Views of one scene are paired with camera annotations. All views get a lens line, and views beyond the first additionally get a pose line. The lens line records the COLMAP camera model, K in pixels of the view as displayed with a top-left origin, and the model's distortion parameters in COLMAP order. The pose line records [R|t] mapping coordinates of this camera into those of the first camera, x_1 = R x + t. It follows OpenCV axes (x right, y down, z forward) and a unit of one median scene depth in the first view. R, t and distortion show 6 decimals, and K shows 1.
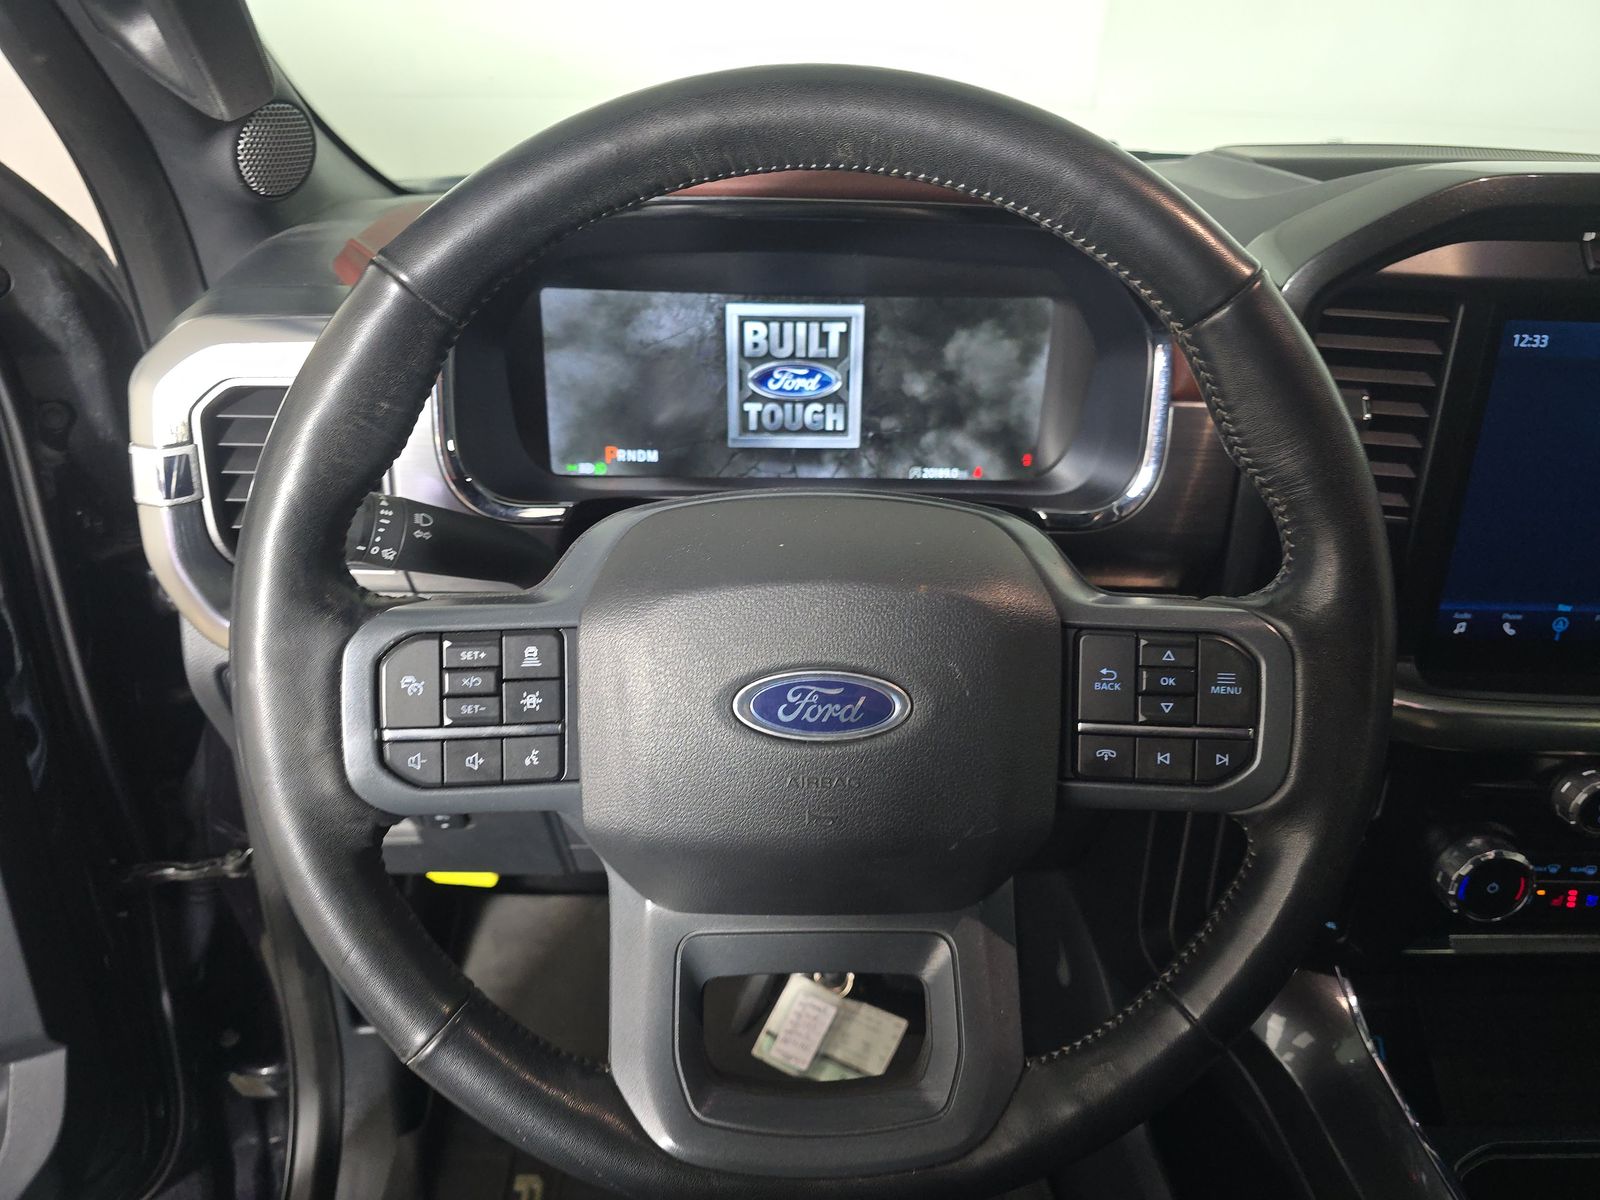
lens RADIAL K [[1119.6, 0, 797.5], [0, 1119.6, 580.5], [0, 0, 1]] dist [0.058735, -0.084872]
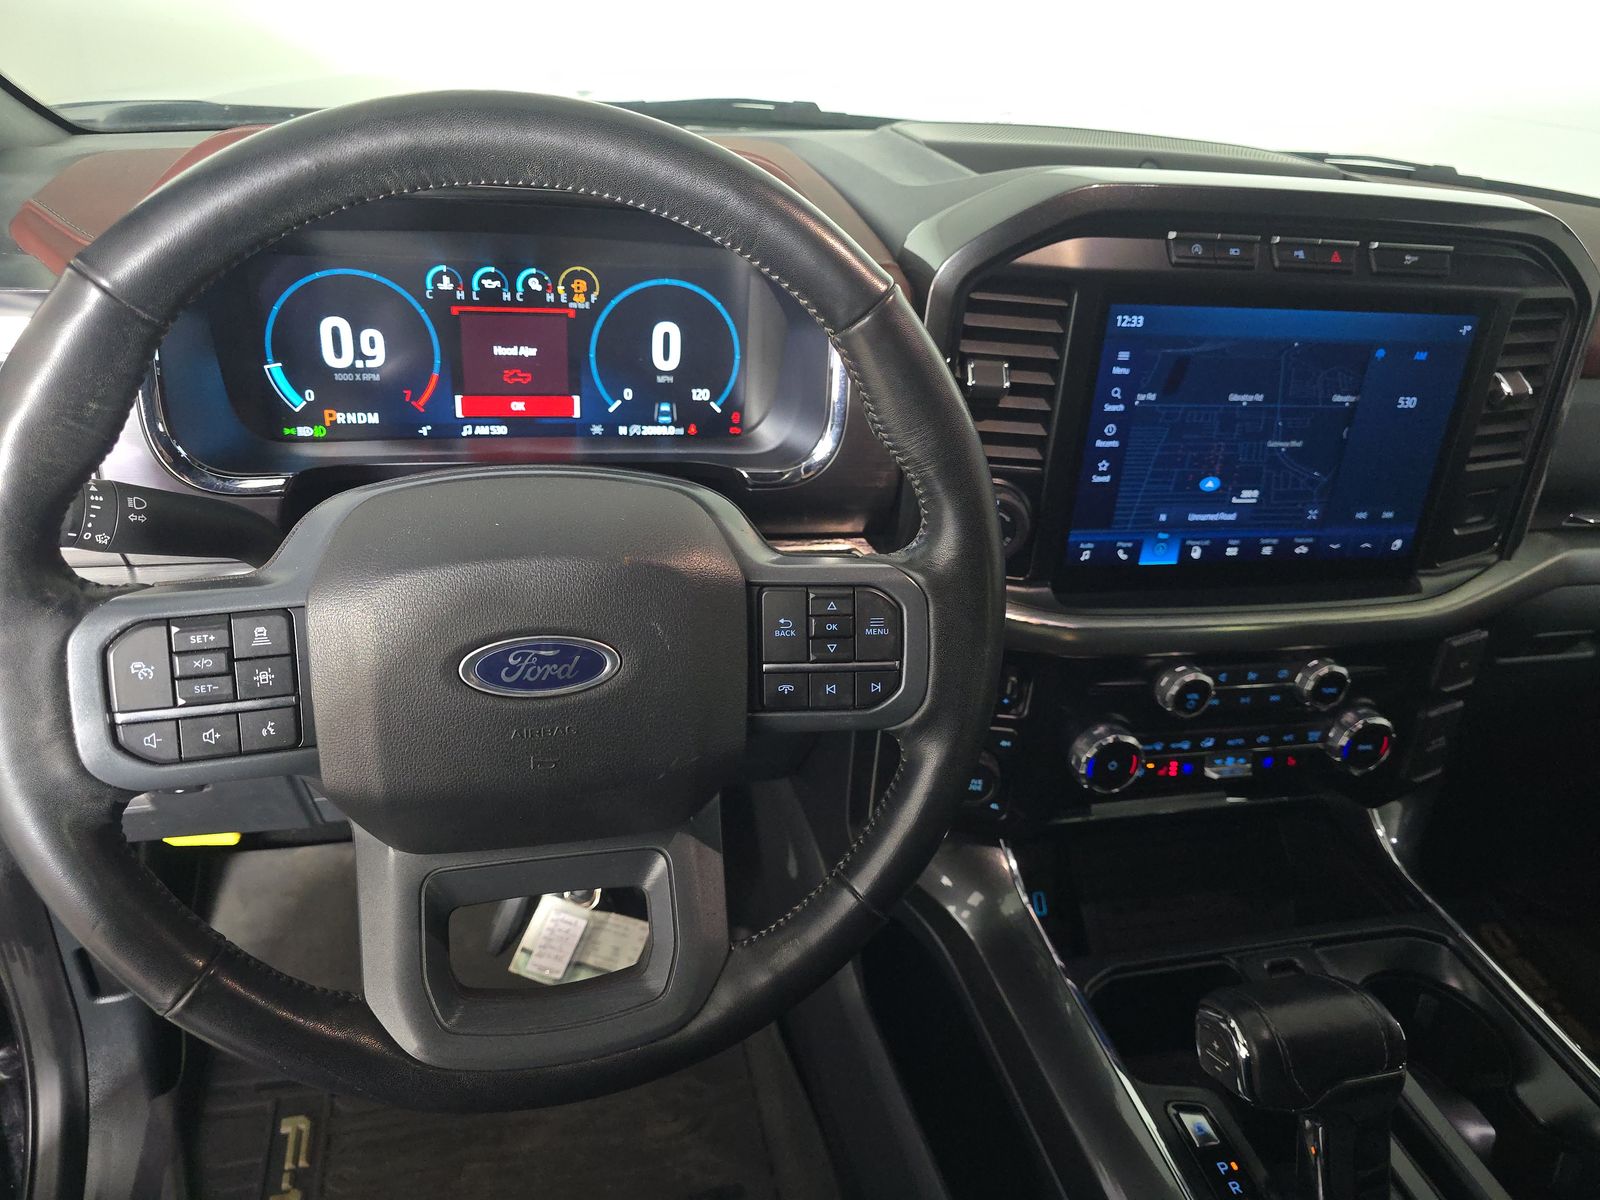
lens RADIAL K [[1119.6, 0, 797.5], [0, 1119.6, 580.5], [0, 0, 1]] dist [0.058735, -0.084872]
pose [[0.975814, -0.049157, 0.213004, 0.034398], [0.032660, 0.996236, 0.080292, -0.053956], [-0.216150, -0.071394, 0.973746, -0.153023]]
